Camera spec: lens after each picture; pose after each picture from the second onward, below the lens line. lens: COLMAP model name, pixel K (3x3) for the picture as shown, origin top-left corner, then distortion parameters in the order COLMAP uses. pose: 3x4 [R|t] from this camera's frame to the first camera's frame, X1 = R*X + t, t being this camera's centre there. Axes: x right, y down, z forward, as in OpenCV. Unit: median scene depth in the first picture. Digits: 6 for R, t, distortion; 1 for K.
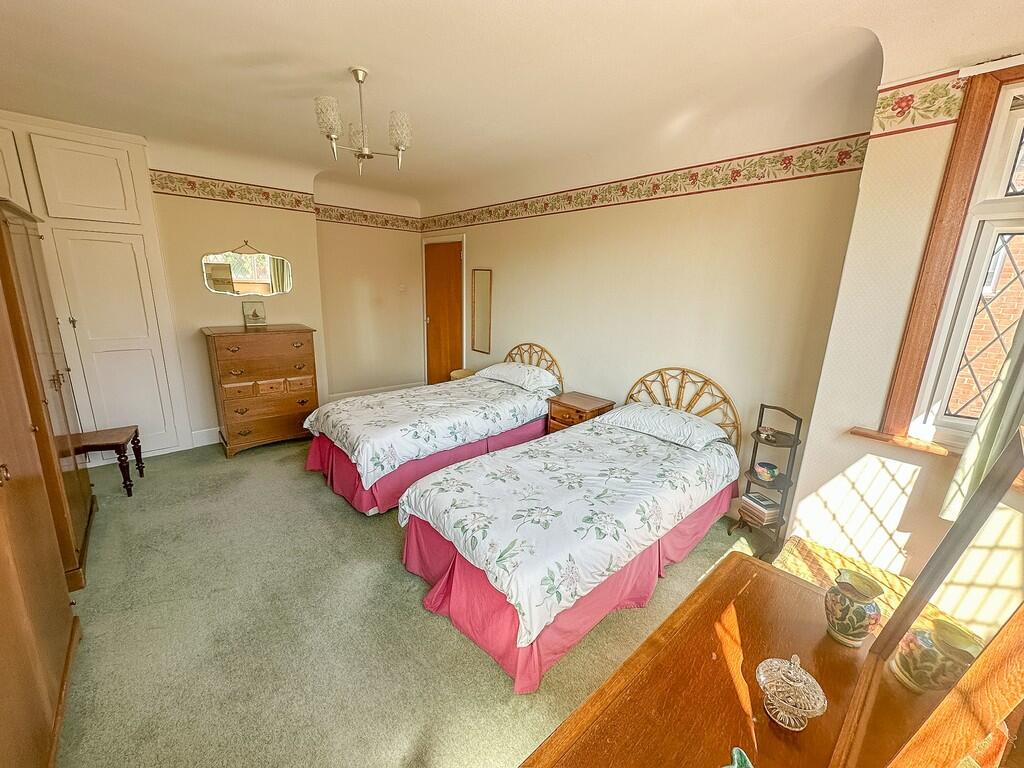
lens RADIAL K [[408.6, 0, 513.7], [0, 408.6, 382.1], [0, 0, 1]] dist [0.000492, 0.000234]
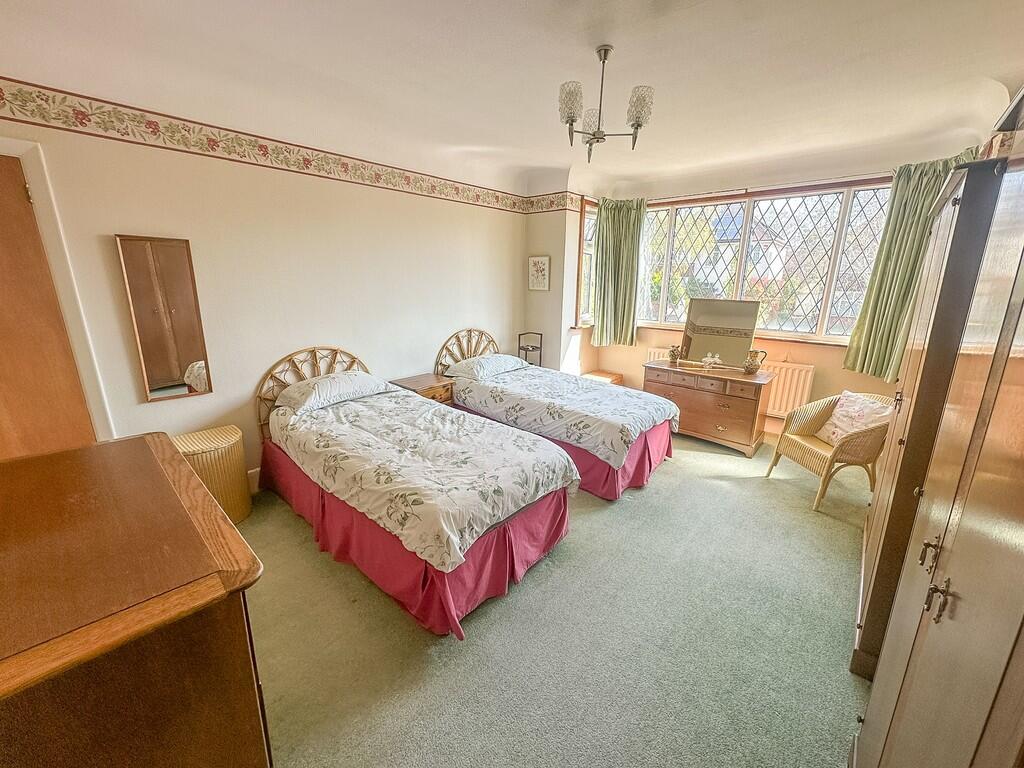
lens RADIAL K [[408.6, 0, 511.9], [0, 408.6, 379.5], [0, 0, 1]] dist [0.000492, 0.000234]
pose [[-0.113663, -0.267295, 0.956888, -0.940221], [0.222745, 0.931756, 0.286733, -0.226846], [-0.968228, 0.245732, -0.046367, 0.913717]]
